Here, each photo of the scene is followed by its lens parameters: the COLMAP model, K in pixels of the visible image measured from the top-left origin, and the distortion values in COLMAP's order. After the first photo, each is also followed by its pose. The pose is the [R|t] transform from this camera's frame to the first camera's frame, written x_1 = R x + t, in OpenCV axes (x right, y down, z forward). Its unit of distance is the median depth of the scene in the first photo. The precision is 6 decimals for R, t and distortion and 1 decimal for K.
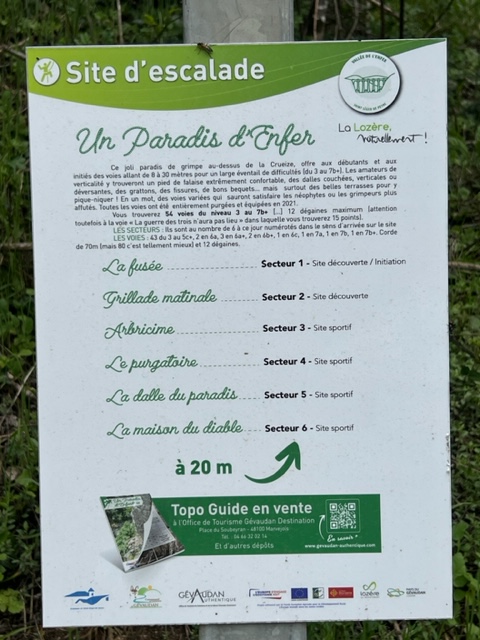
lens RADIAL K [[911.0, 0, 240.0], [0, 911.0, 320.0], [0, 0, 1]] dist [0.376769, -1.653063]
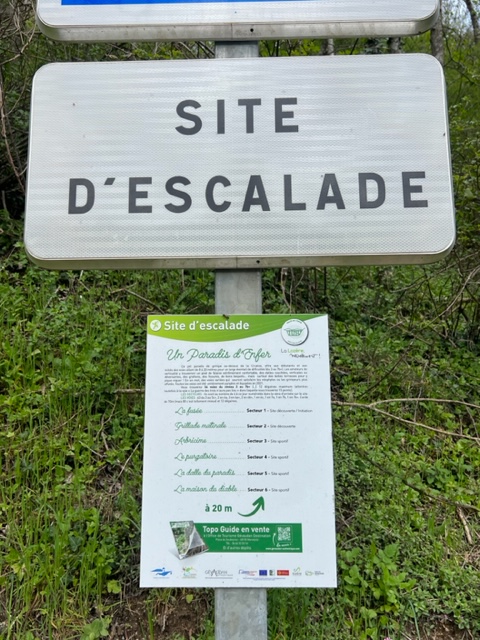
lens RADIAL K [[512.3, 0, 235.0], [0, 512.3, 317.1], [0, 0, 1]] dist [0.112225, -0.229854]
pose [[0.999752, 0.014553, -0.016841, 0.012113], [-0.017803, 0.976964, -0.212659, -0.016958], [0.013358, 0.212906, 0.976981, -0.260164]]
